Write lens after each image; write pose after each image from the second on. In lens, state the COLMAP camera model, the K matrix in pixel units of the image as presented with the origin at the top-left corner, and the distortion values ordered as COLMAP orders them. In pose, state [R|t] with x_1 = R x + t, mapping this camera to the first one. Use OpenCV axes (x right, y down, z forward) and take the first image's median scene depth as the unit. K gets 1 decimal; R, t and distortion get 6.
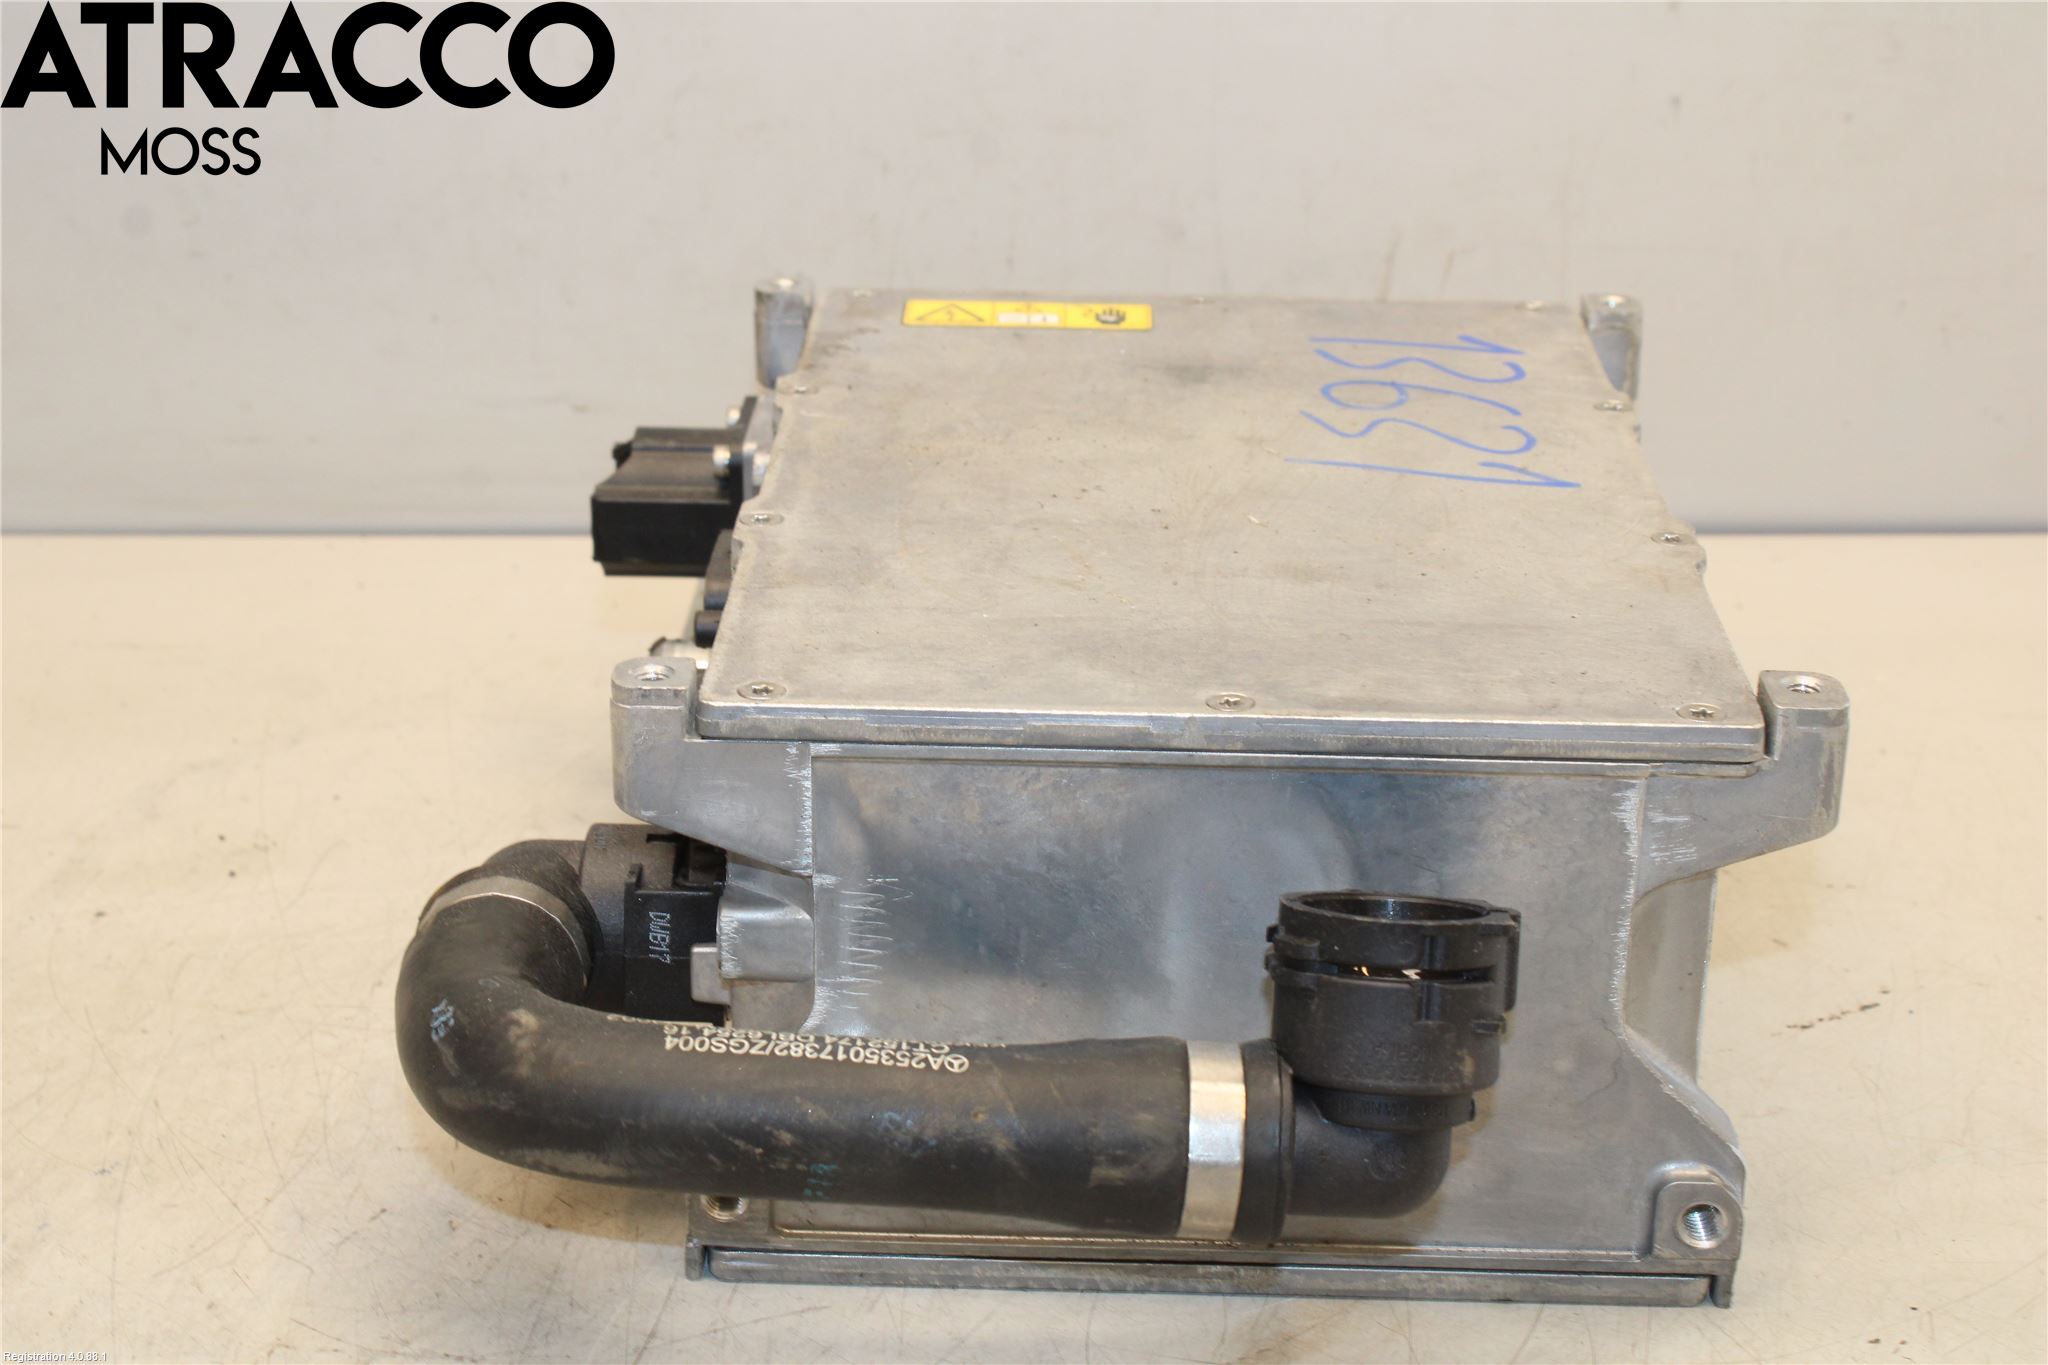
lens RADIAL K [[3397.8, 0, 1029.4], [0, 3397.8, 664.0], [0, 0, 1]] dist [0.052199, 0.000000]
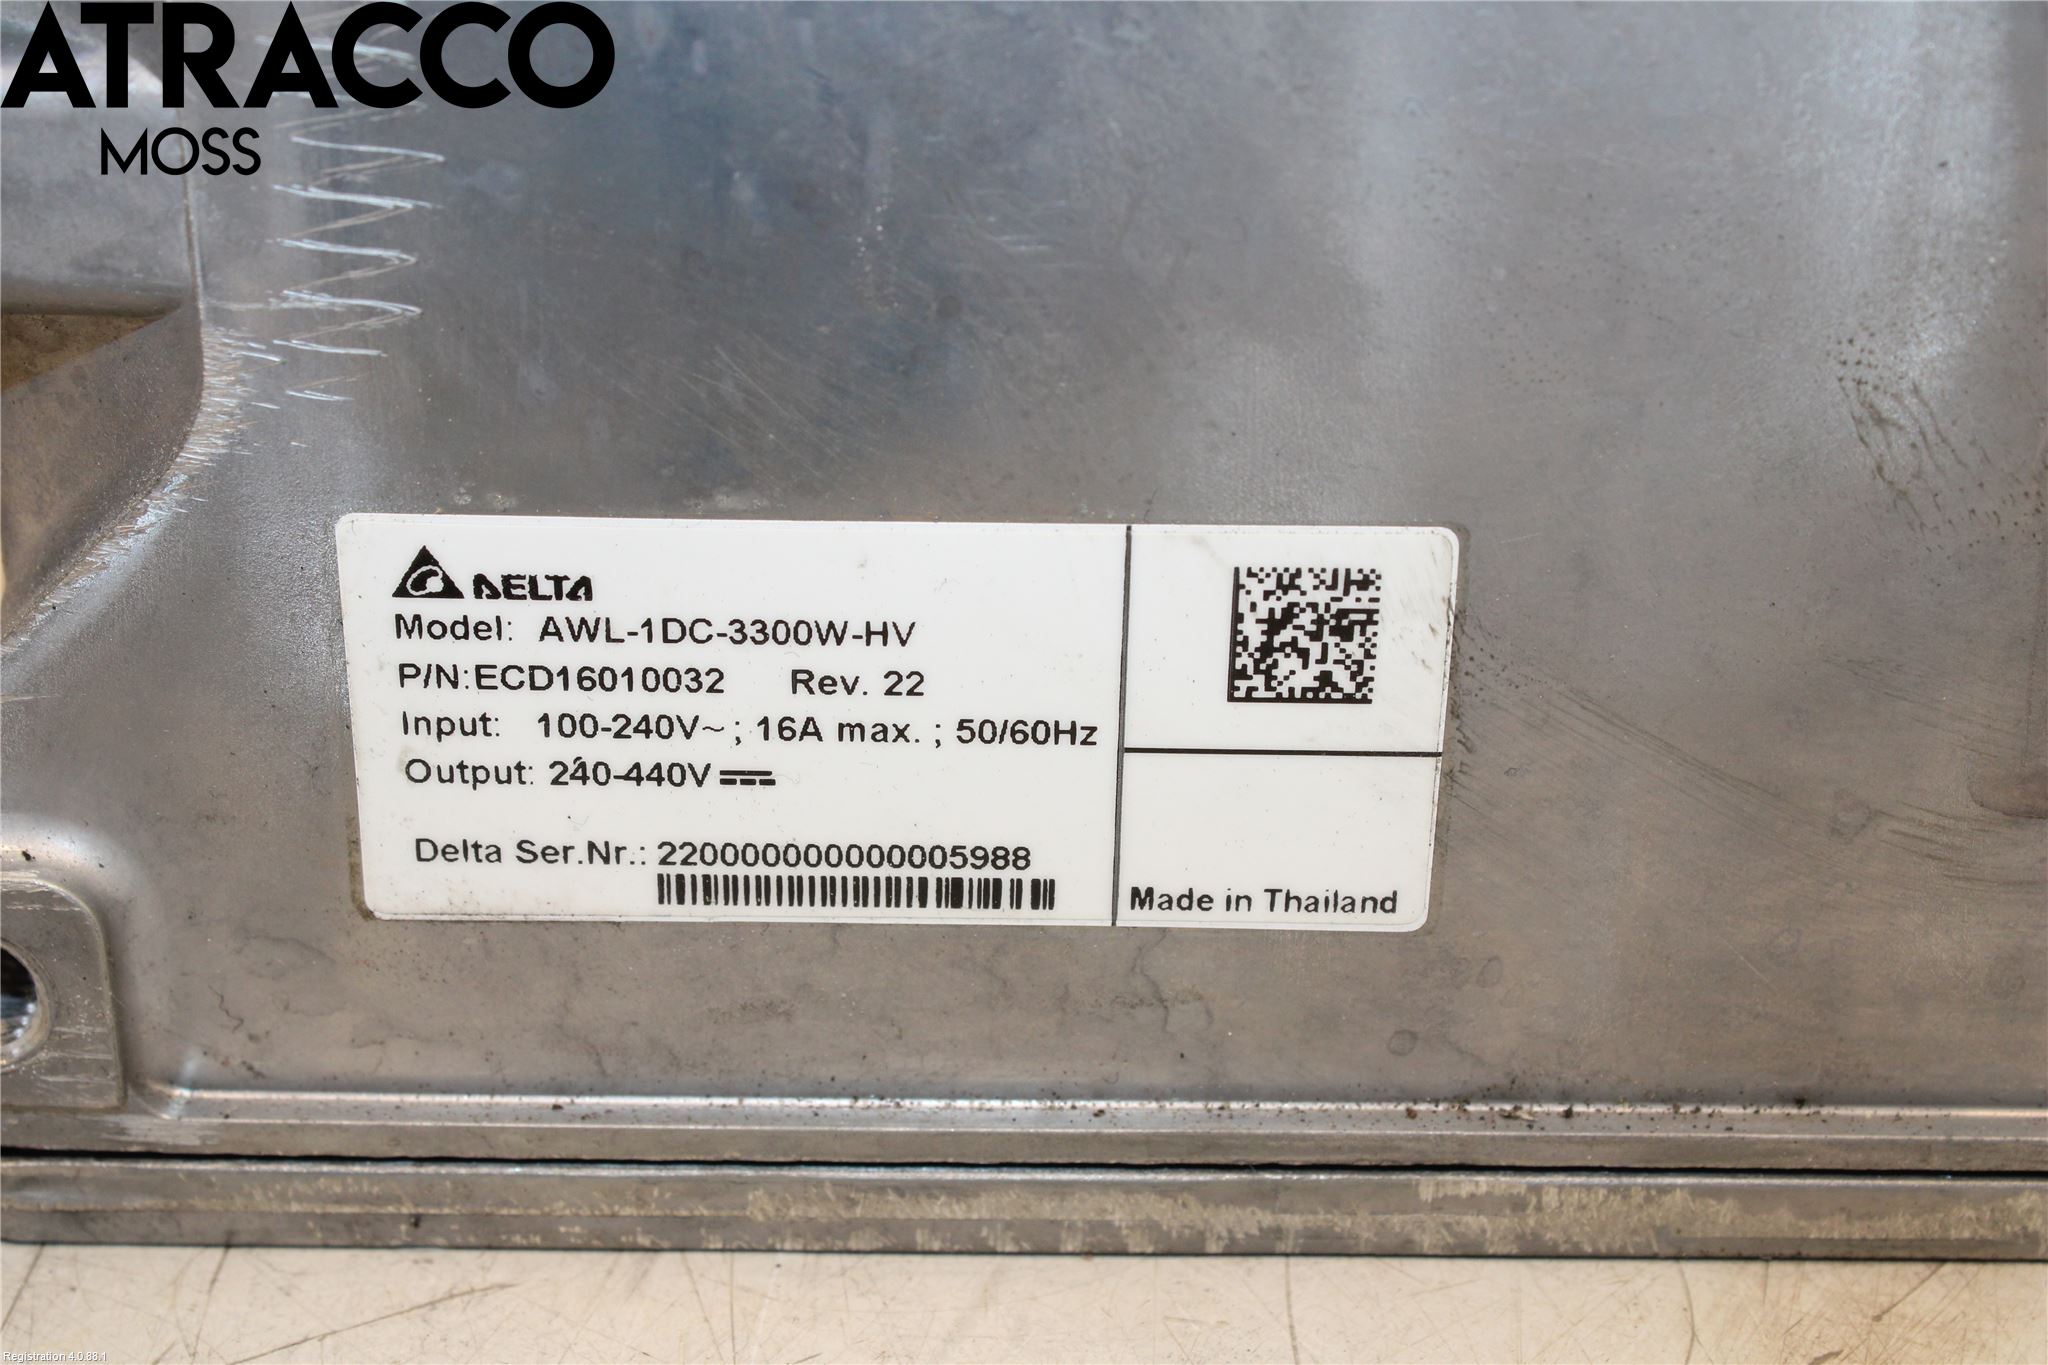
lens RADIAL K [[3397.8, 0, 1031.3], [0, 3397.8, 691.7], [0, 0, 1]] dist [0.052199, 0.000000]
pose [[0.999388, -0.013997, 0.032066, 0.001284], [0.010838, 0.995259, 0.096656, 0.096132], [-0.033266, -0.096250, 0.994801, 0.671049]]
